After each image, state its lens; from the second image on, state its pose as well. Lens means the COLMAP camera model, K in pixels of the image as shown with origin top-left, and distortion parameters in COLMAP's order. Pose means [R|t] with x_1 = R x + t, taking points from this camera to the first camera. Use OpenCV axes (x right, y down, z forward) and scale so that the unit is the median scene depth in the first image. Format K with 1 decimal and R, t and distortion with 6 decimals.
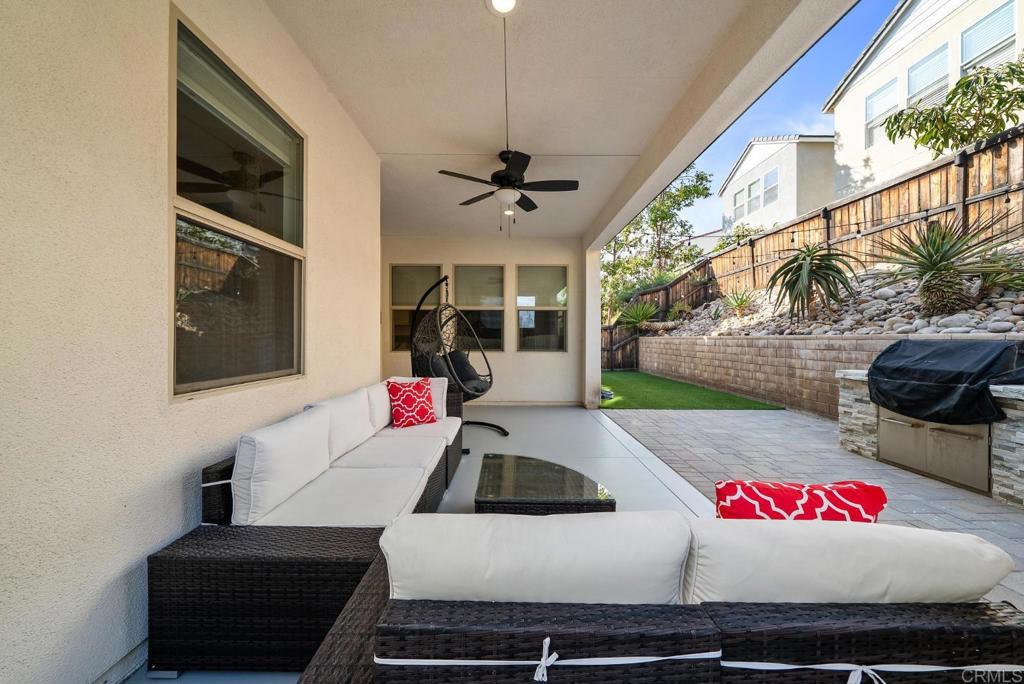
lens RADIAL K [[355.0, 0, 508.4], [0, 355.0, 338.3], [0, 0, 1]] dist [-0.003130, -0.000055]
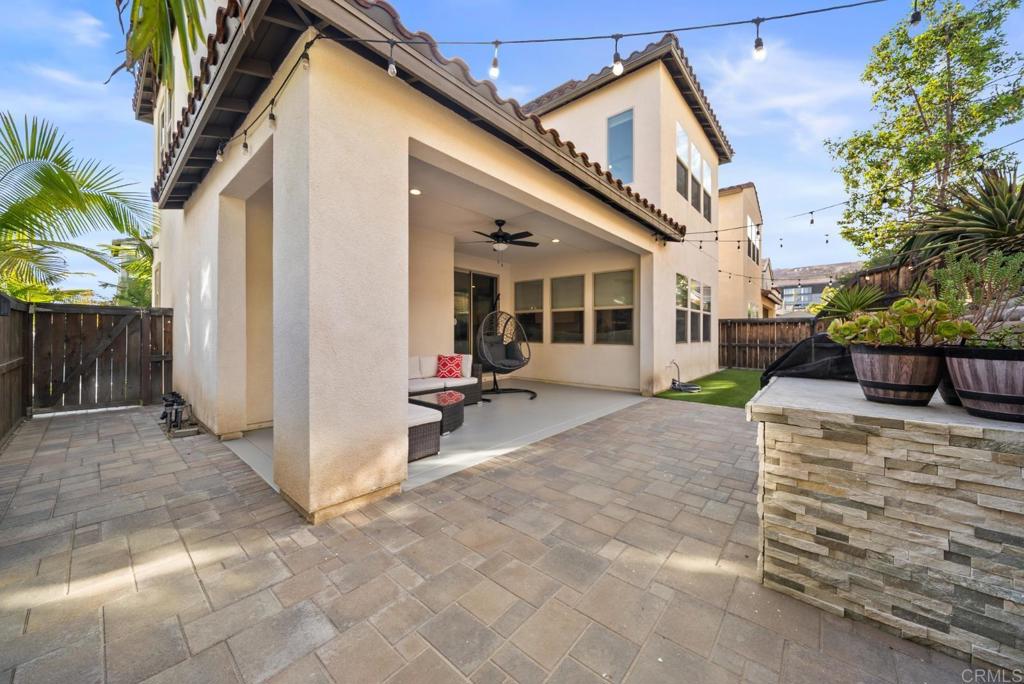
lens RADIAL K [[356.8, 0, 511.8], [0, 356.8, 334.1], [0, 0, 1]] dist [-0.004934, 0.000126]
pose [[0.757331, -0.000819, -0.653031, 0.610233], [0.000388, 1.000000, -0.000803, 0.003930], [0.653031, 0.000355, 0.757331, -0.117744]]
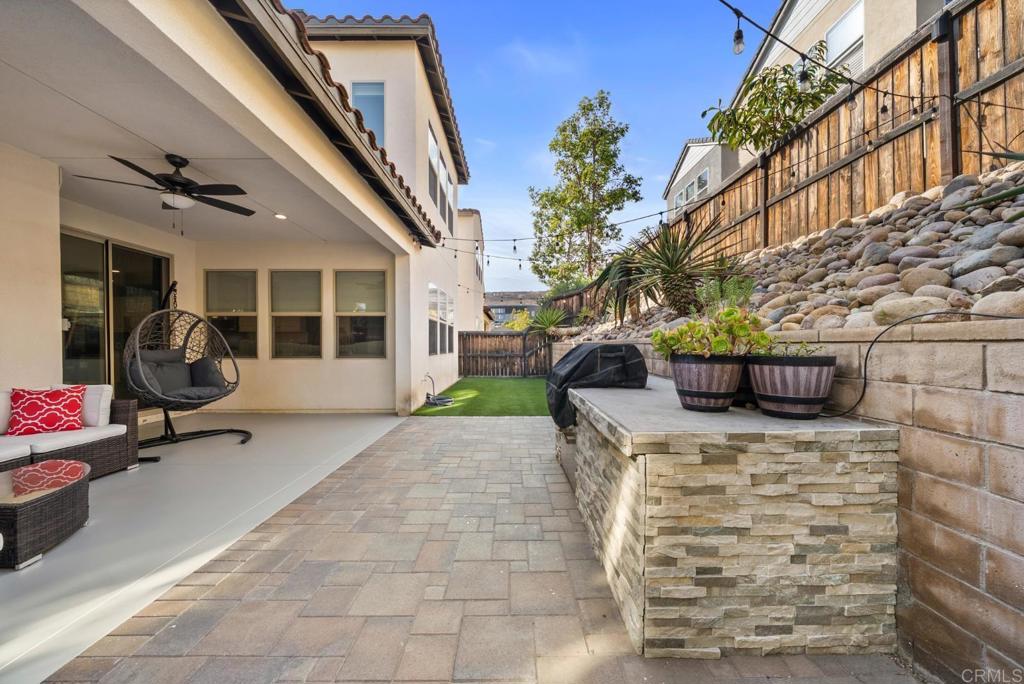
lens RADIAL K [[362.6, 0, 512.8], [0, 362.6, 348.8], [0, 0, 1]] dist [-0.006061, -0.000029]
pose [[0.999907, -0.006282, 0.012138, 0.498852], [0.006161, 0.999931, 0.009964, 0.003985], [-0.012200, -0.009888, 0.999877, -0.007705]]
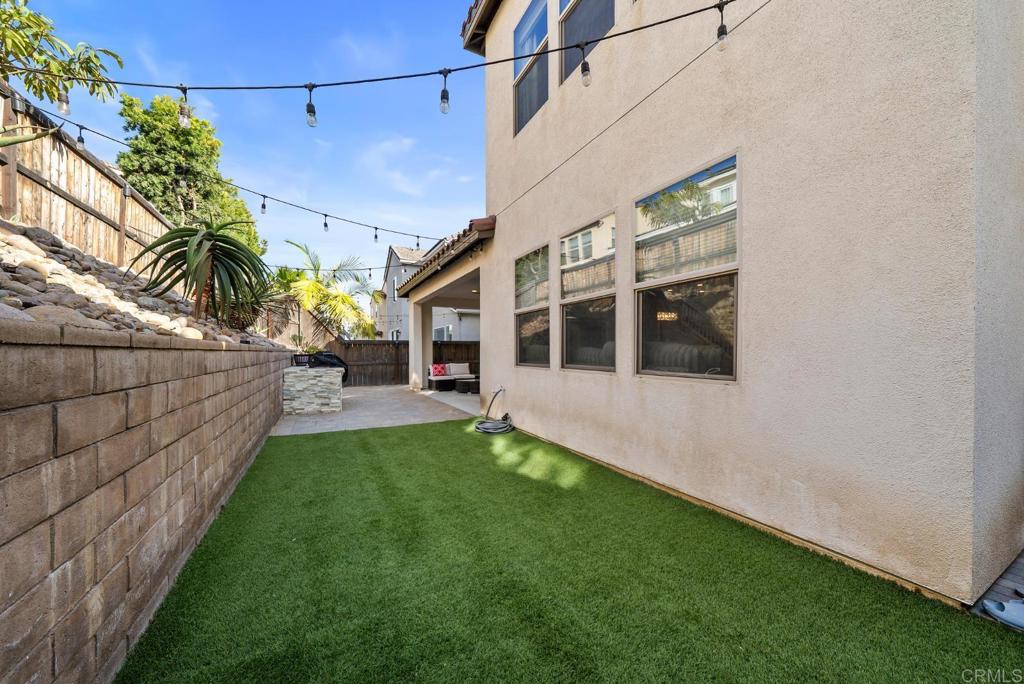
lens RADIAL K [[362.6, 0, 512.8], [0, 362.6, 348.8], [0, 0, 1]] dist [-0.006061, -0.000029]
pose [[-0.880109, -0.001998, -0.474768, 0.647943], [0.001118, 0.999980, -0.006281, 0.002058], [0.474771, -0.006059, -0.880089, 1.885585]]
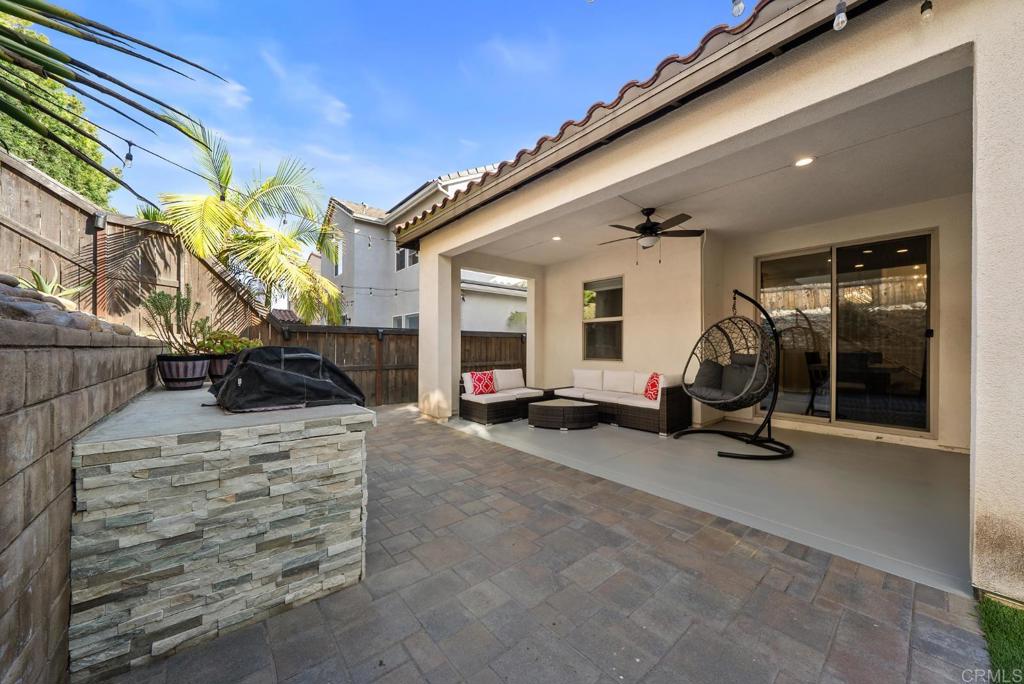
lens RADIAL K [[357.8, 0, 511.1], [0, 357.8, 343.4], [0, 0, 1]] dist [-0.005371, 0.000212]
pose [[-0.757981, -0.011616, -0.652173, 0.683114], [-0.006554, 0.999927, -0.010192, 0.000844], [0.652244, -0.003451, -0.758001, 0.921131]]
